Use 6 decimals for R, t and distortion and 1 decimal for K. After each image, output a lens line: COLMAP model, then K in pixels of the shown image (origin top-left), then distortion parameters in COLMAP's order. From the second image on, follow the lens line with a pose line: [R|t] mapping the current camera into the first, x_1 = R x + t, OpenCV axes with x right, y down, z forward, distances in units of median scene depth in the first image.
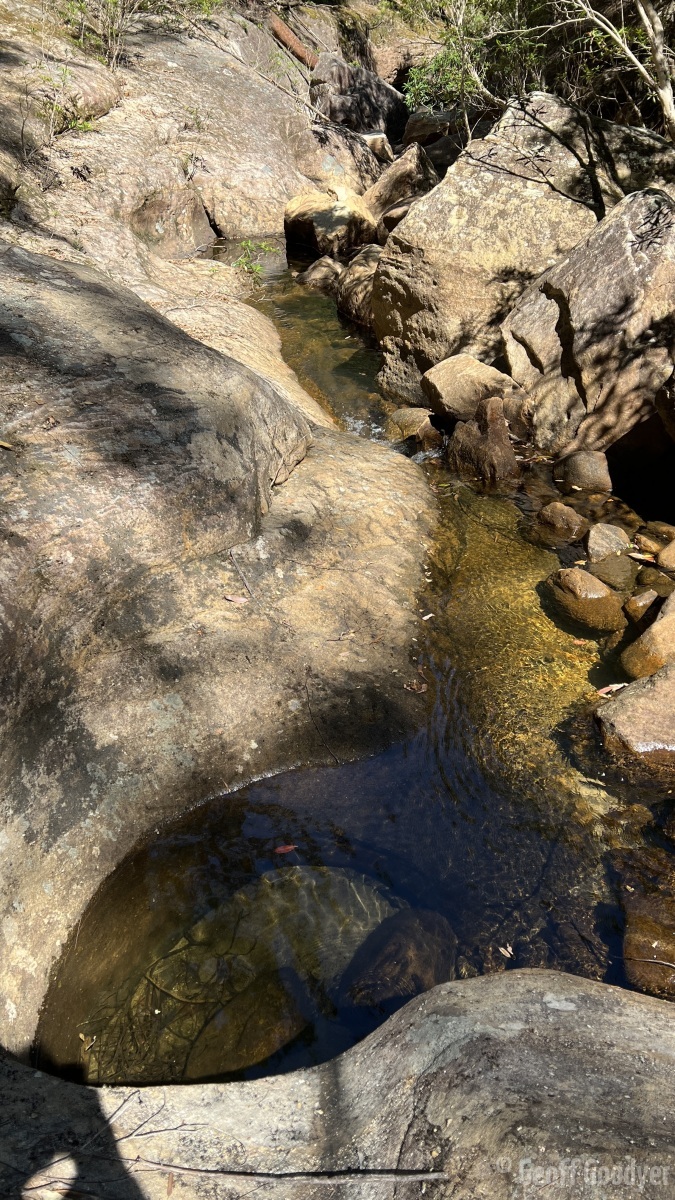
lens RADIAL K [[907.0, 0, 337.5], [0, 907.0, 600.0], [0, 0, 1]] dist [0.140524, -0.160701]
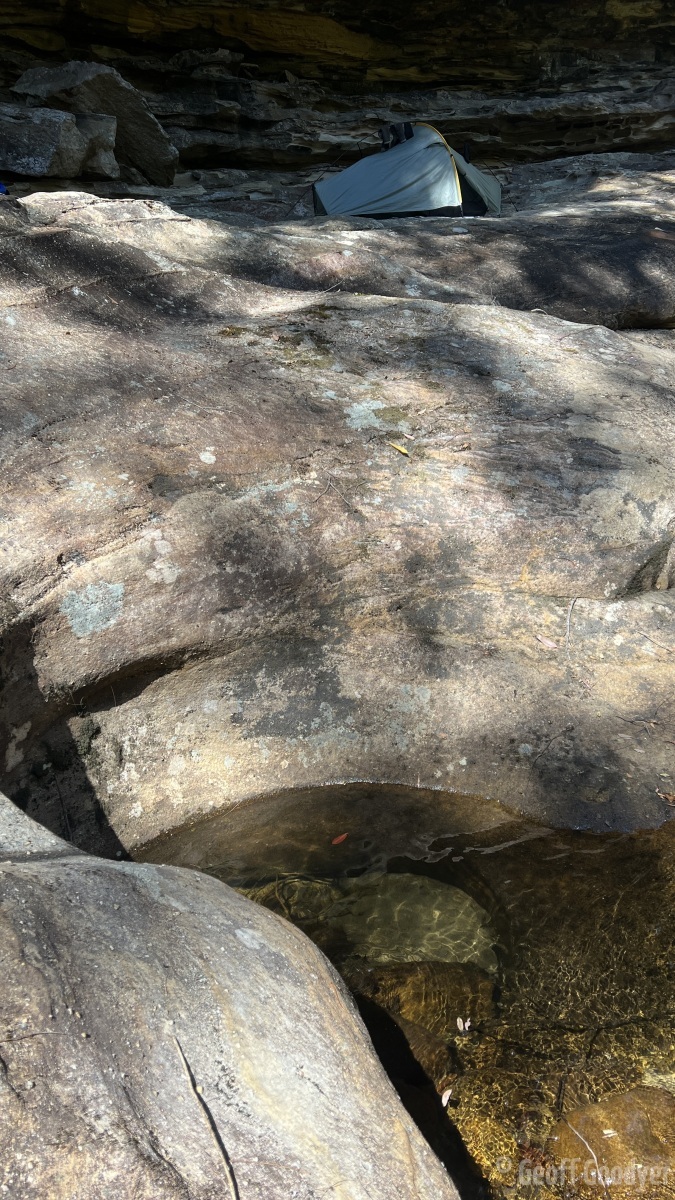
lens RADIAL K [[907.0, 0, 337.5], [0, 907.0, 600.0], [0, 0, 1]] dist [0.140524, -0.160701]
pose [[0.632076, 0.270076, -0.726318, 0.500574], [-0.367970, 0.929491, 0.025400, 0.016783], [0.681966, 0.251209, 0.686889, 0.154828]]
